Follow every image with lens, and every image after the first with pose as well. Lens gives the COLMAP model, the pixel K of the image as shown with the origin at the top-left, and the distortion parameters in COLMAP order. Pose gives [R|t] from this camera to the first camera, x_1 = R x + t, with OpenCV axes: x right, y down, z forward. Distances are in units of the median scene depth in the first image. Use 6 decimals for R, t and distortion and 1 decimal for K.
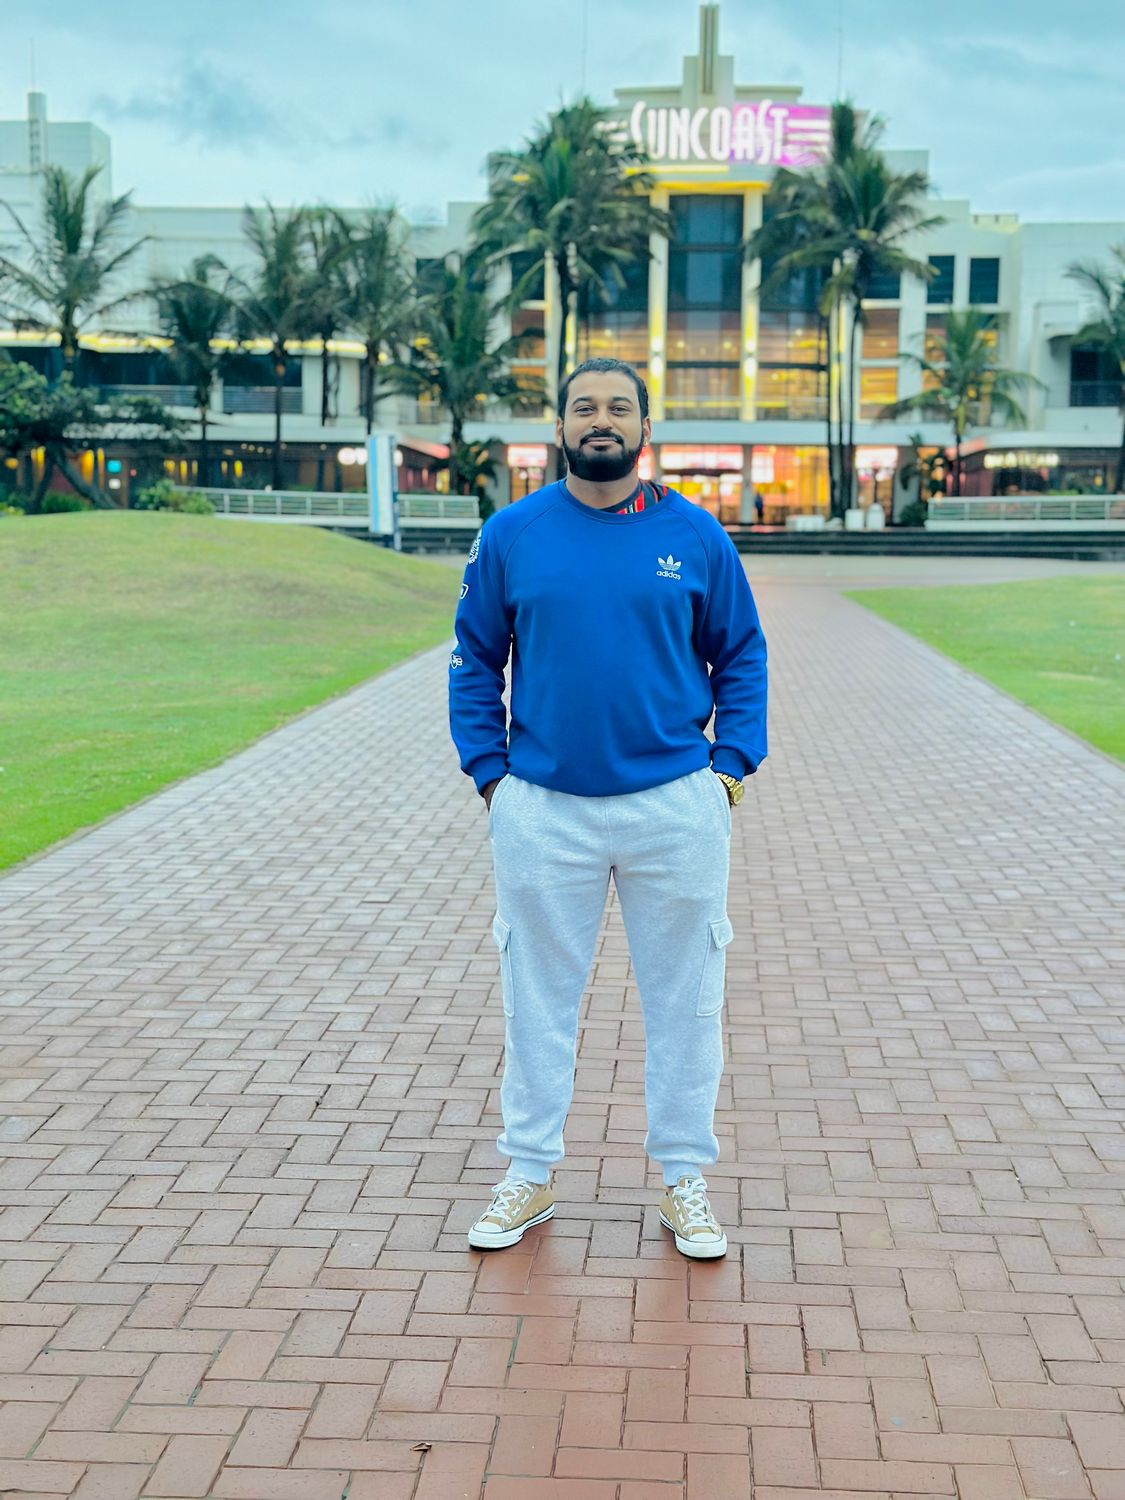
lens RADIAL K [[2142.7, 0, 562.5], [0, 2142.7, 750.0], [0, 0, 1]] dist [0.110002, 0.002411]
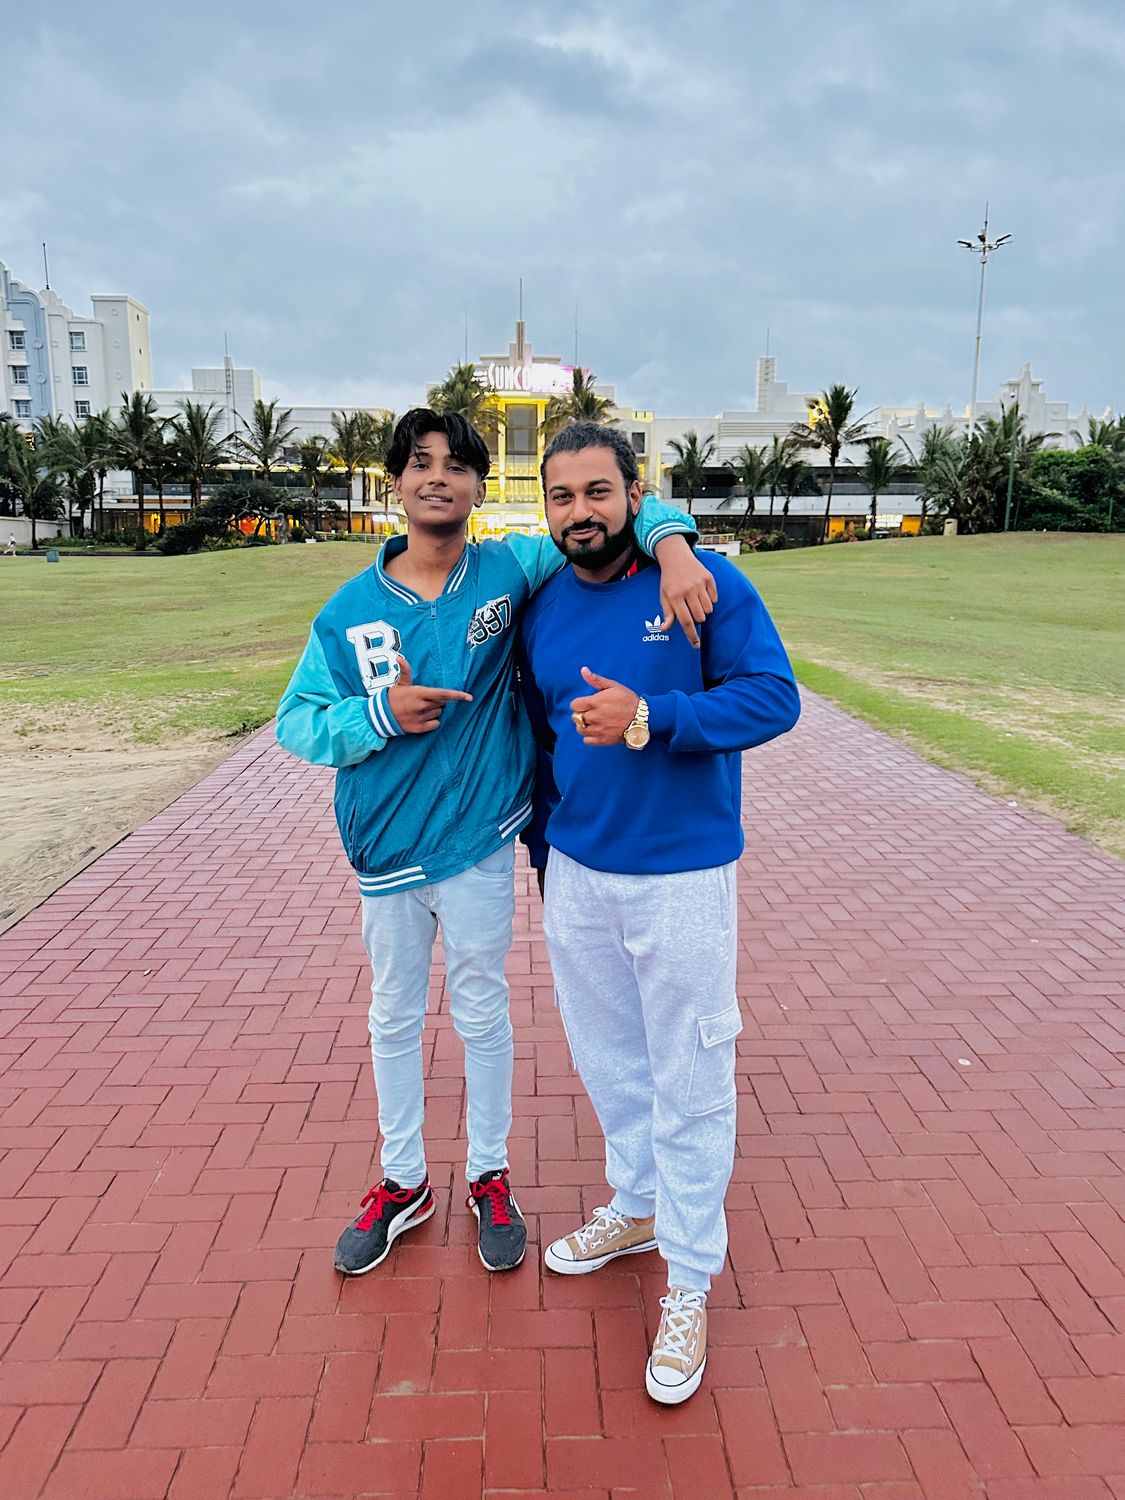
lens RADIAL K [[1040.9, 0, 562.5], [0, 1040.9, 750.0], [0, 0, 1]] dist [0.033209, 0.002580]
pose [[0.994531, -0.021668, 0.102170, -0.014351], [0.012887, 0.996226, 0.085838, 0.021888], [-0.103645, -0.084052, 0.991057, -0.180202]]
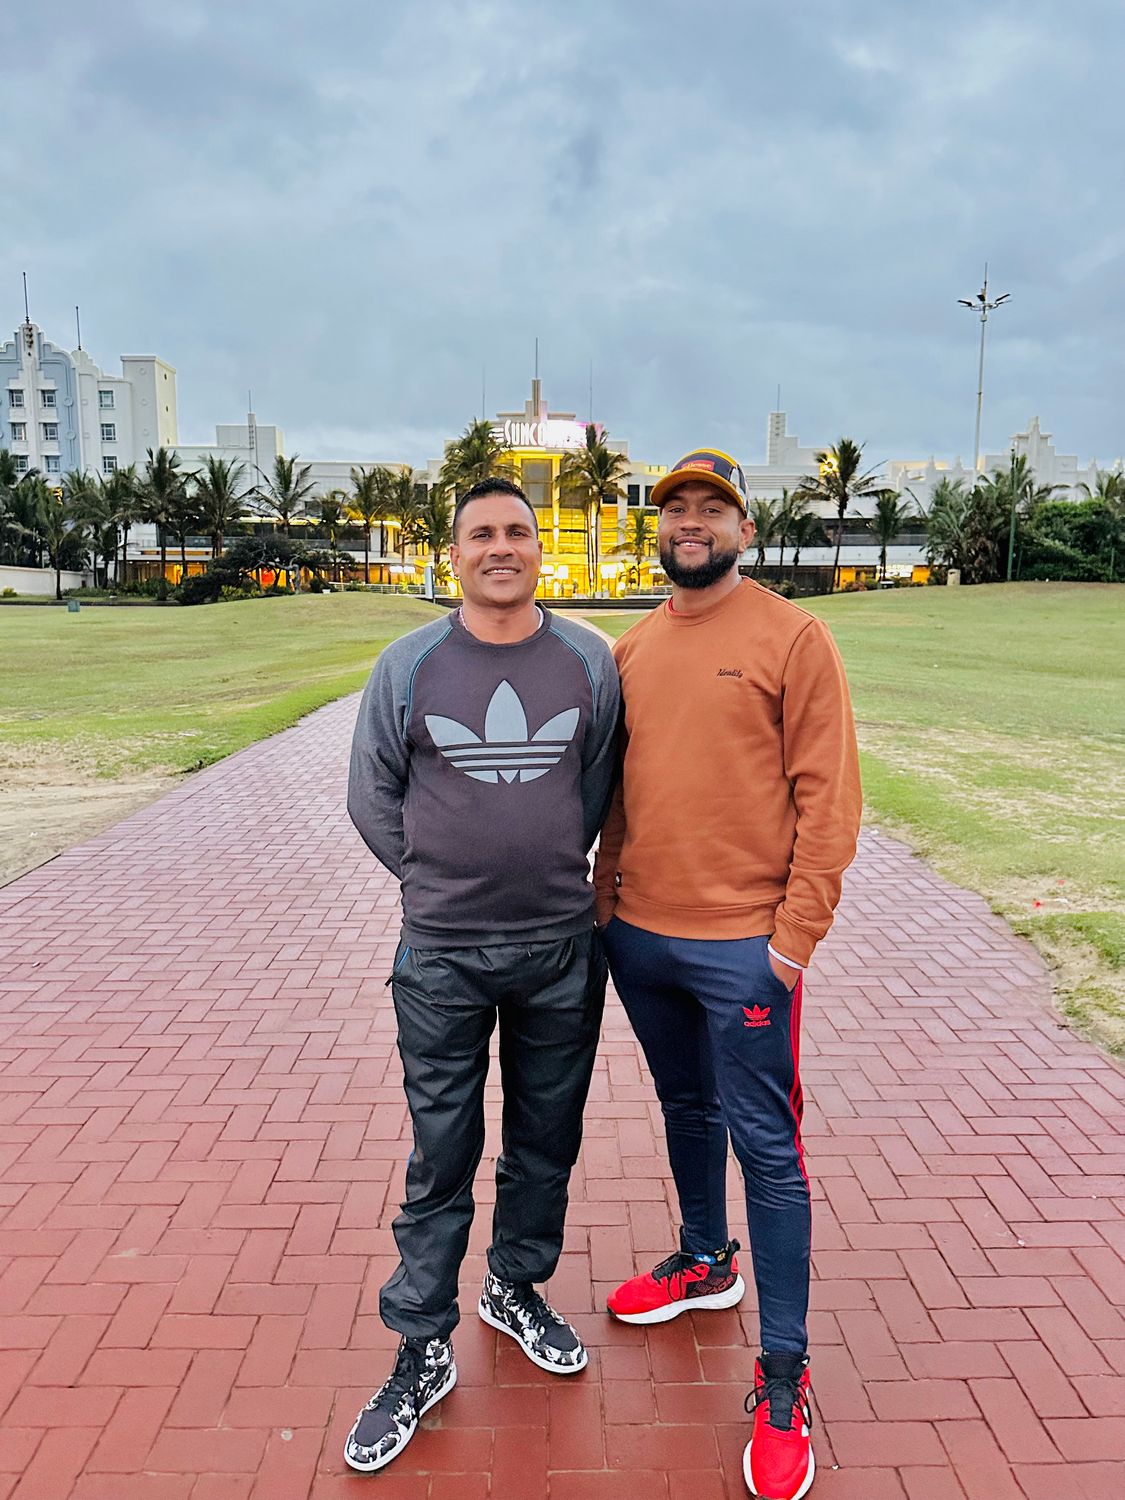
lens RADIAL K [[1032.7, 0, 562.5], [0, 1032.7, 750.0], [0, 0, 1]] dist [0.055292, -0.004120]
pose [[0.996188, -0.015053, 0.085928, -0.009497], [0.011630, 0.999124, 0.040204, 0.022305], [-0.086458, -0.039051, 0.995490, -0.184771]]
